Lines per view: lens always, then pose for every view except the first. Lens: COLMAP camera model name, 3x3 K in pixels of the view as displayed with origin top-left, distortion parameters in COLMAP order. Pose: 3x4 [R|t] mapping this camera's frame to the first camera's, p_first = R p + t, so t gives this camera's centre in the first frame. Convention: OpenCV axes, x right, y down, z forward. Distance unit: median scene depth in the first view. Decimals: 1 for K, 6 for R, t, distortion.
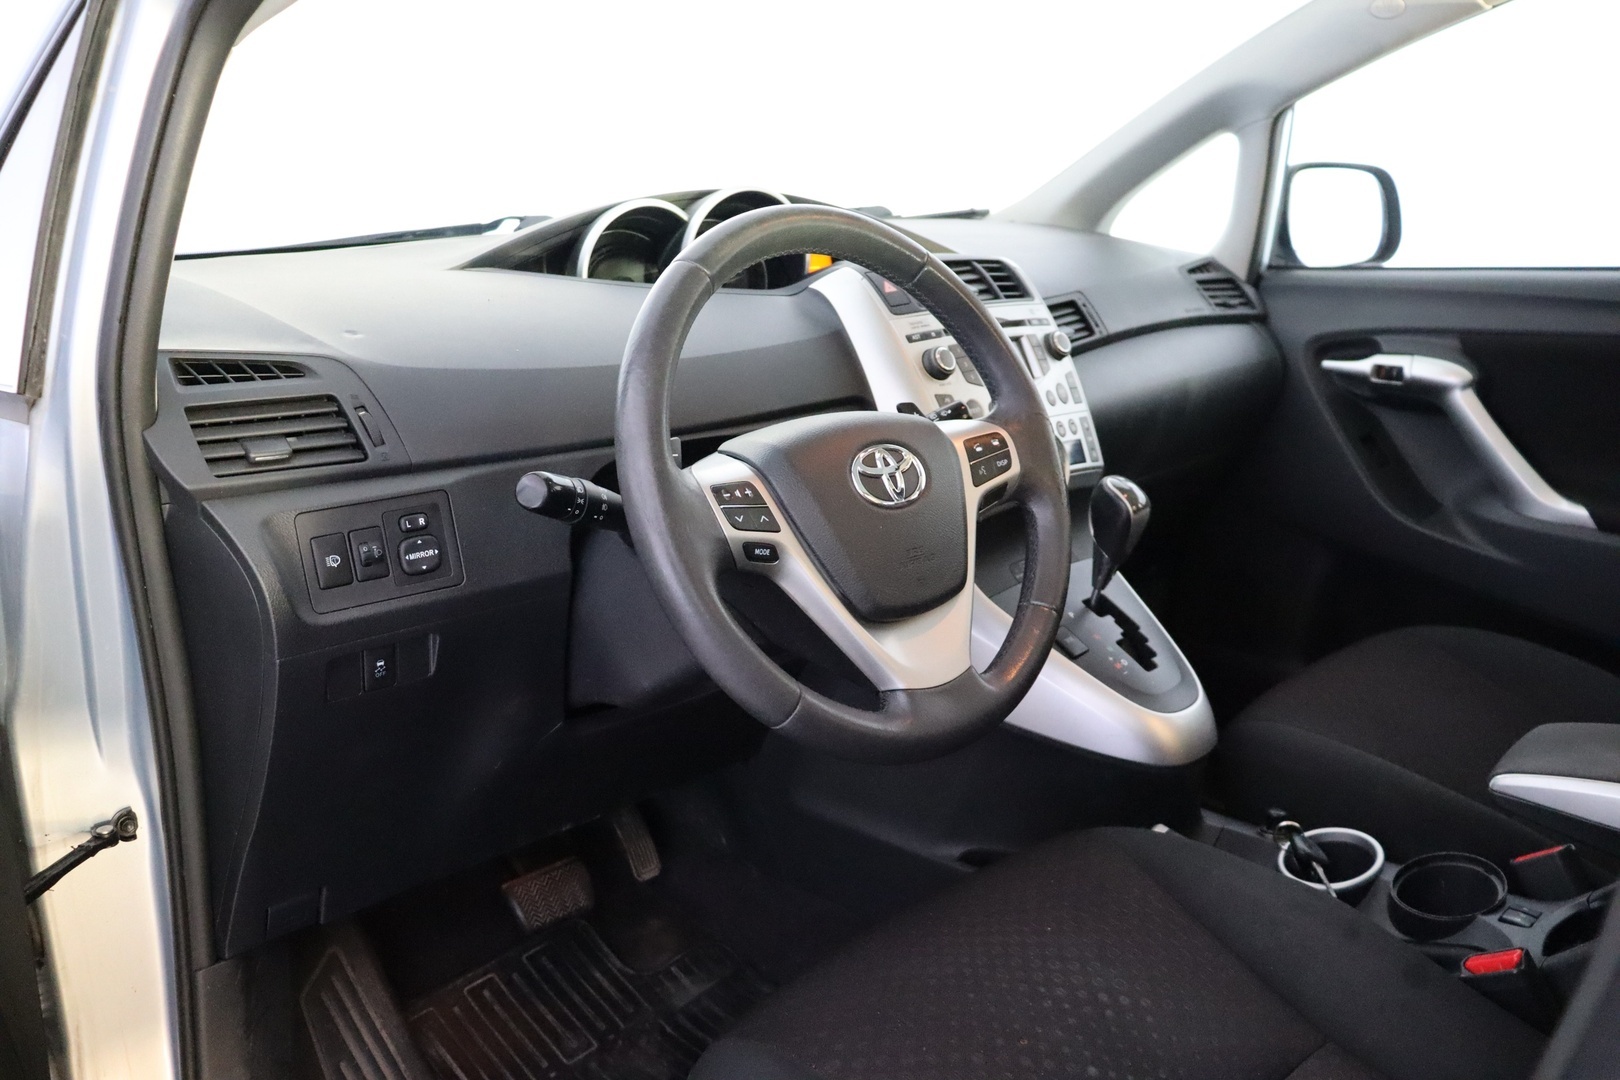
lens RADIAL K [[1343.6, 0, 814.5], [0, 1343.6, 543.7], [0, 0, 1]] dist [0.002325, -0.000343]
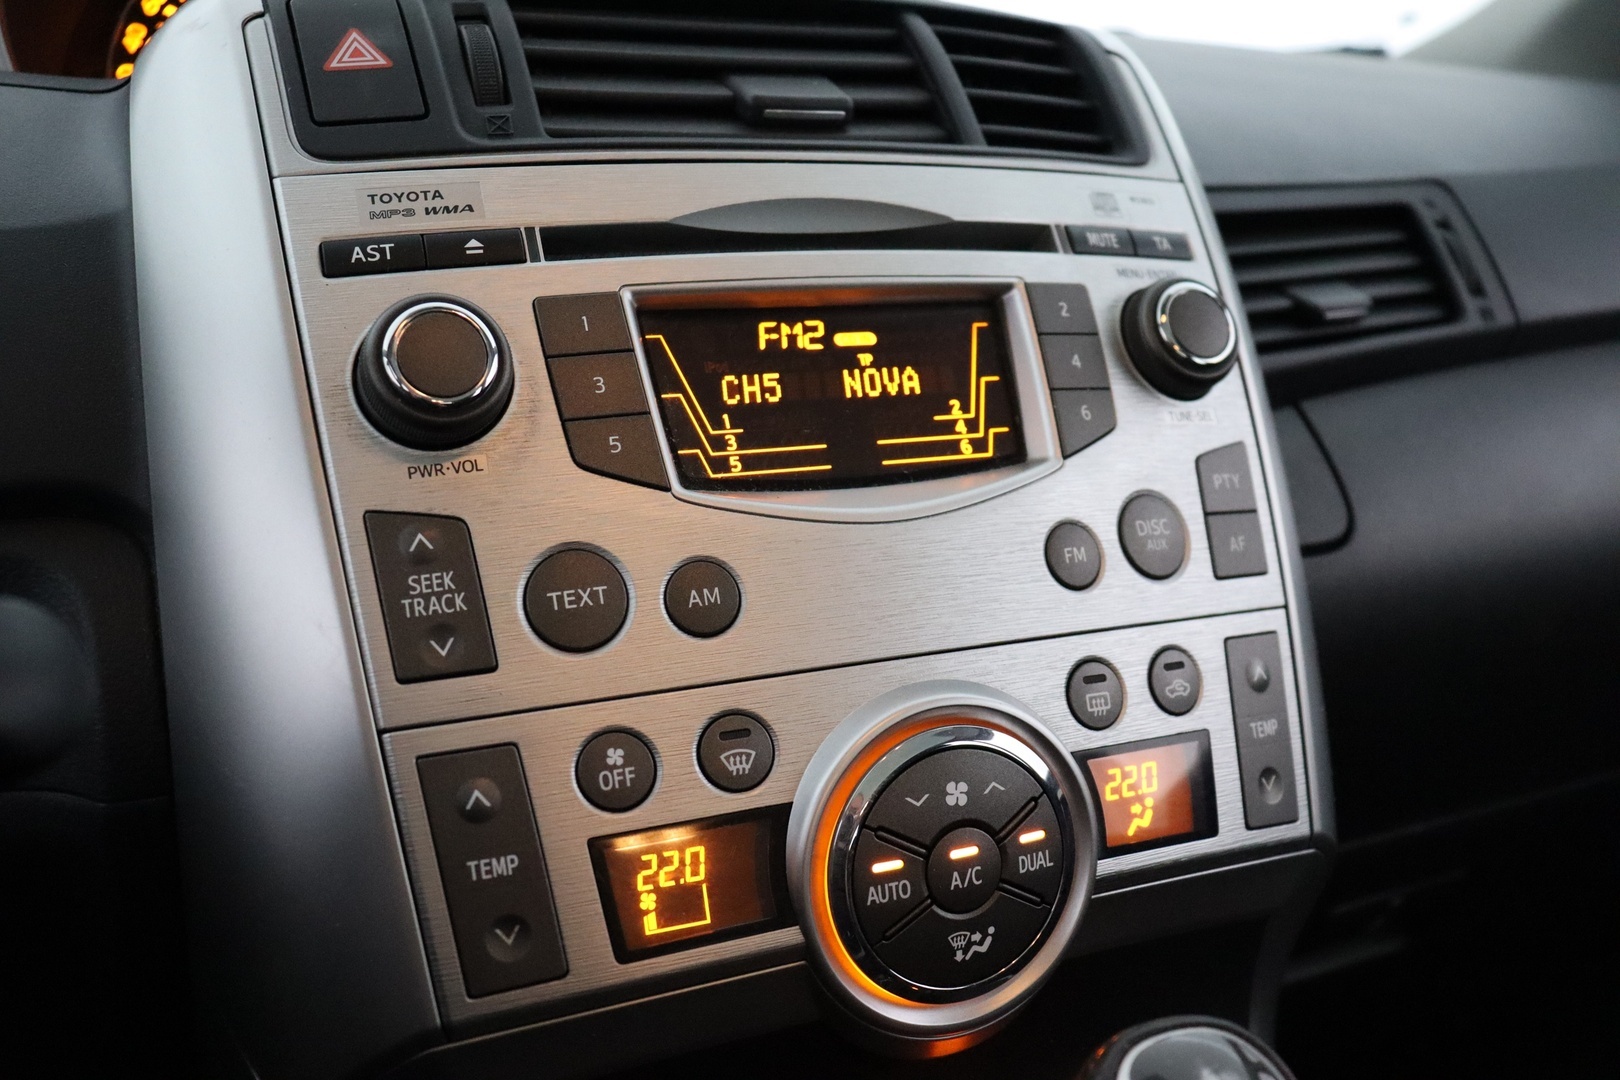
lens RADIAL K [[1641.9, 0, 812.9], [0, 1641.9, 538.7], [0, 0, 1]] dist [-0.054418, 0.000000]
pose [[0.940939, 0.100145, -0.323427, 0.218964], [-0.107186, 0.994231, -0.003984, -0.101582], [0.321162, 0.038416, 0.946245, 0.689632]]
